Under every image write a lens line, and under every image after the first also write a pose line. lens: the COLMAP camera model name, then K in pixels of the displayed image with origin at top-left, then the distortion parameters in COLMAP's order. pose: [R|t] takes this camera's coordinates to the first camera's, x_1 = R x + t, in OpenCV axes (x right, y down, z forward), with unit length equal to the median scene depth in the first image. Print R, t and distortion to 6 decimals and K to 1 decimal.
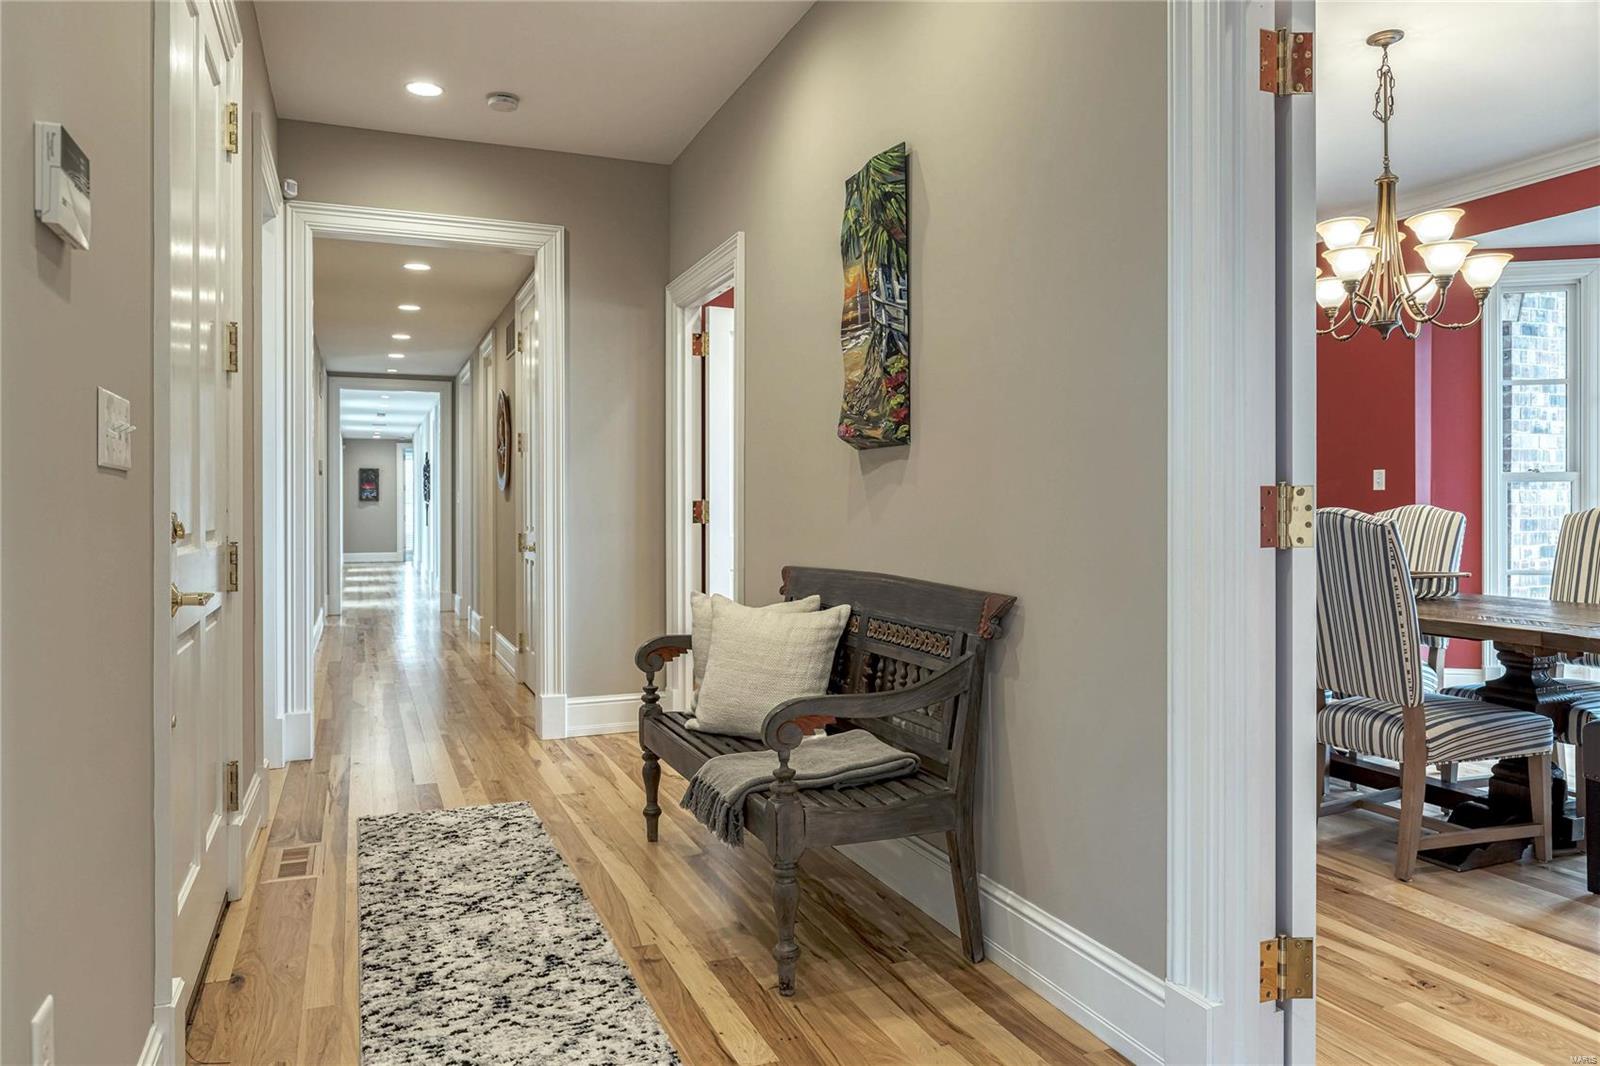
lens RADIAL K [[1094.1, 0, 805.1], [0, 1094.1, 509.9], [0, 0, 1]] dist [0.001706, 0.004604]
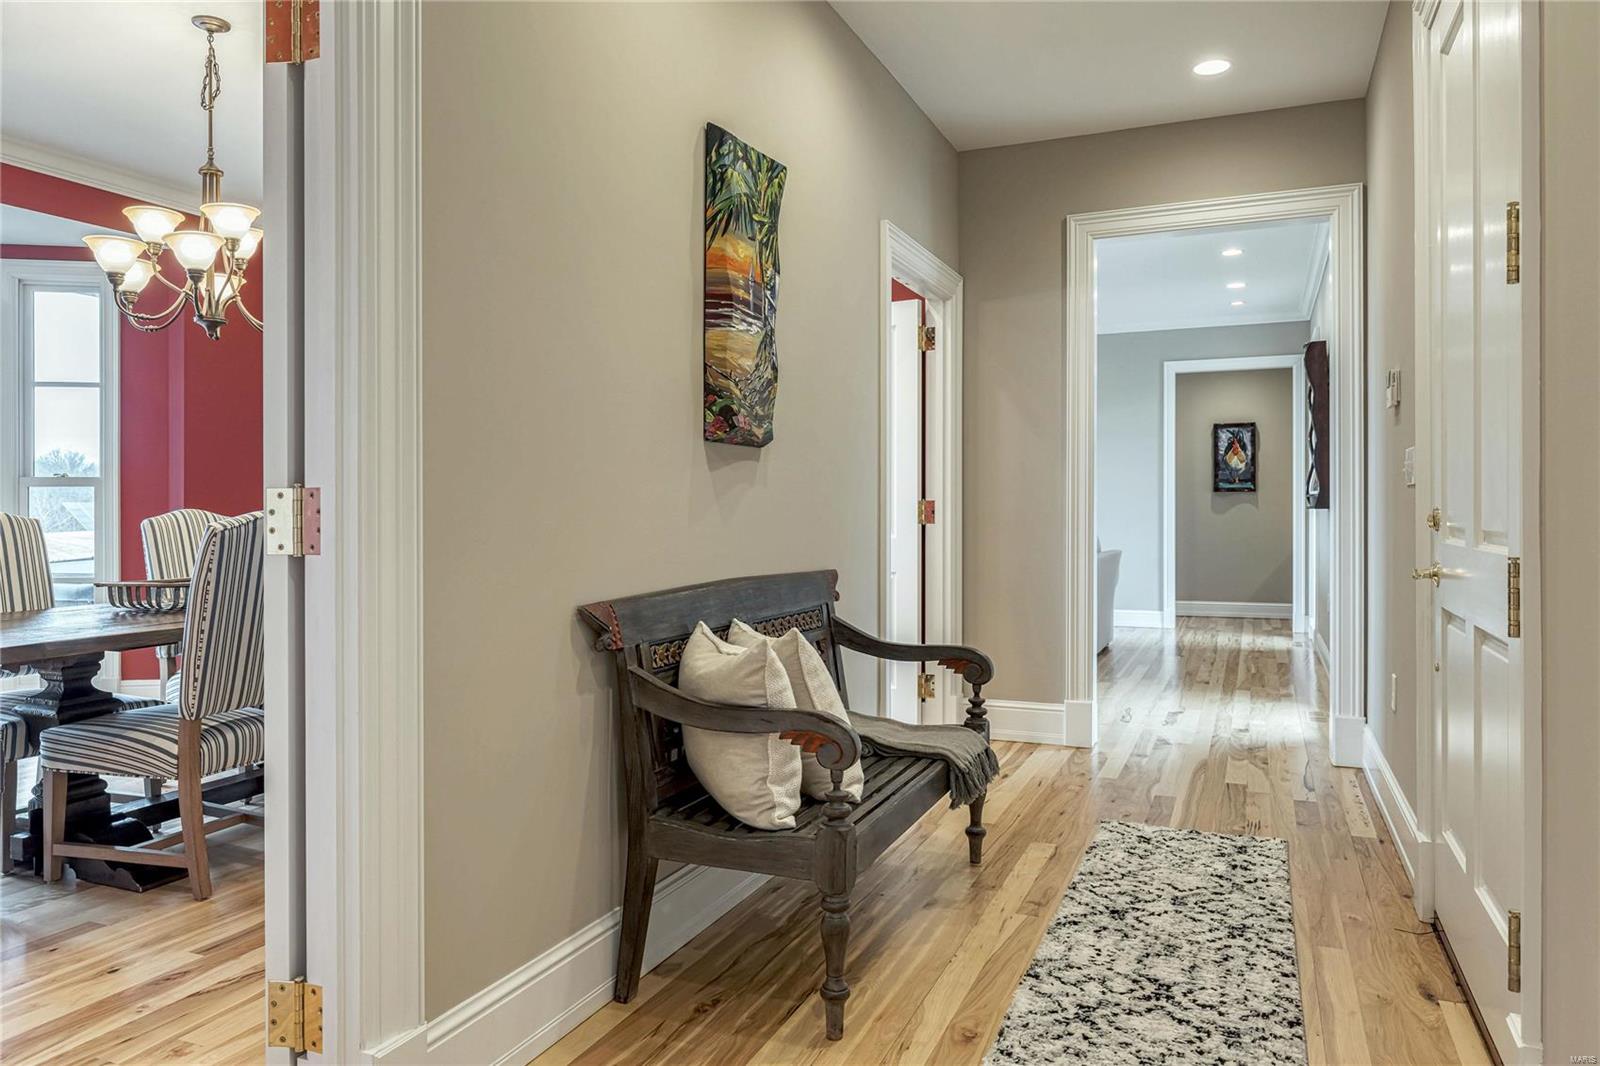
lens RADIAL K [[1094.1, 0, 805.1], [0, 1094.1, 509.9], [0, 0, 1]] dist [0.001706, 0.004604]
pose [[-0.710766, 0.004688, 0.703413, -0.762423], [0.007969, 0.999967, 0.001388, -0.001599], [-0.703384, 0.006592, -0.710780, 1.947900]]
